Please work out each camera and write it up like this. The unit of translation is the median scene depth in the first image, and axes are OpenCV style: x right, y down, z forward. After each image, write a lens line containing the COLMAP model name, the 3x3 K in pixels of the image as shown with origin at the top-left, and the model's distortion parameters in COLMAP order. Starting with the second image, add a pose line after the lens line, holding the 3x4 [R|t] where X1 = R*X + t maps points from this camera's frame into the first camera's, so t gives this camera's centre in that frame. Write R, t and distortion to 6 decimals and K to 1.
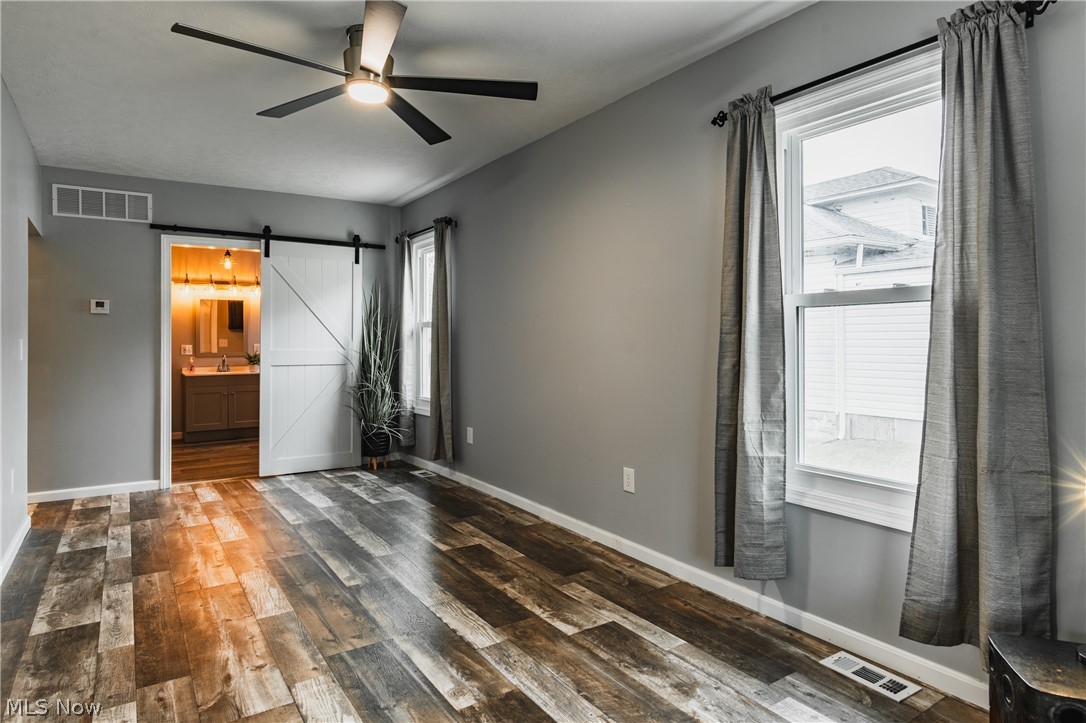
lens RADIAL K [[626.7, 0, 522.3], [0, 626.7, 335.4], [0, 0, 1]] dist [0.006230, -0.000276]
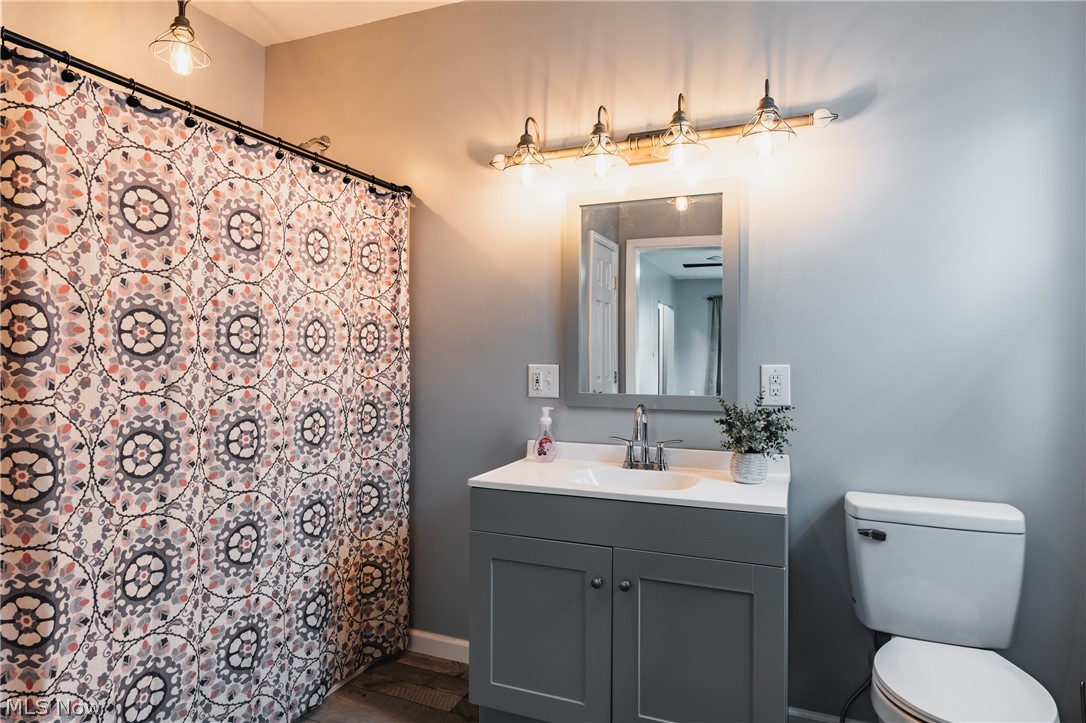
lens RADIAL K [[626.7, 0, 546.9], [0, 626.7, 359.9], [0, 0, 1]] dist [0.006230, -0.000276]
pose [[0.565400, 0.008314, -0.824775, -0.282178], [-0.000187, 0.999950, 0.009951, 0.009978], [0.824817, -0.005472, 0.565374, 0.821641]]
